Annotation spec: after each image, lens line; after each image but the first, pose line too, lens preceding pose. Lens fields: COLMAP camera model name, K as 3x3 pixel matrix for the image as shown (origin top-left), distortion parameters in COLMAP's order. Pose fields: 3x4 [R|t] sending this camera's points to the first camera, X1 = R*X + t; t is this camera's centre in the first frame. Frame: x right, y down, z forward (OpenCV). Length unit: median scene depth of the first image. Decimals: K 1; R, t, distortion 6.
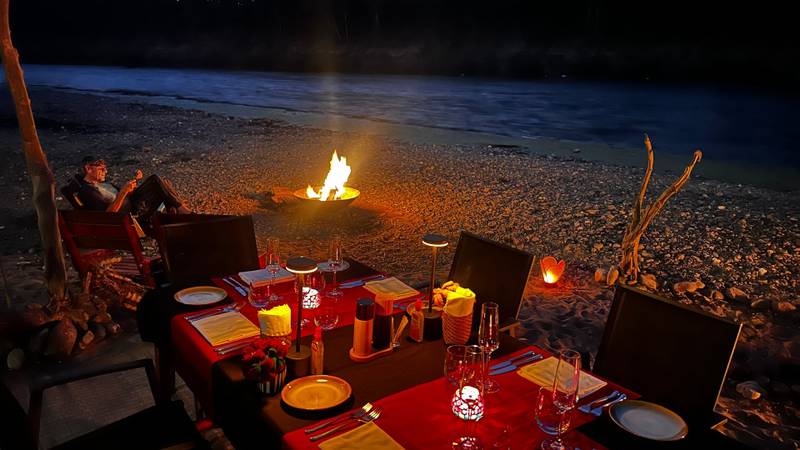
lens RADIAL K [[557.1, 0, 400.0], [0, 557.1, 225.0], [0, 0, 1]] dist [0.085478, -0.129468]
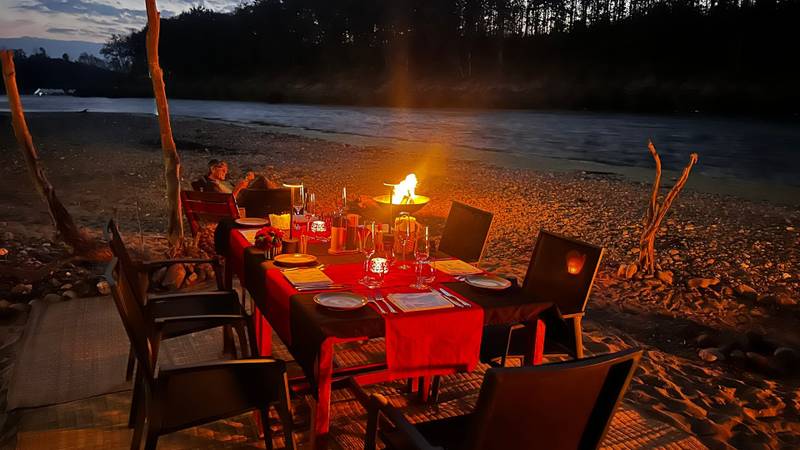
lens RADIAL K [[557.1, 0, 400.0], [0, 557.1, 225.0], [0, 0, 1]] dist [0.085478, -0.129468]
pose [[0.977733, 0.046282, -0.204686, 0.157002], [-0.058415, 0.996851, -0.053633, 0.088185], [0.201559, 0.064396, 0.977357, -0.176543]]
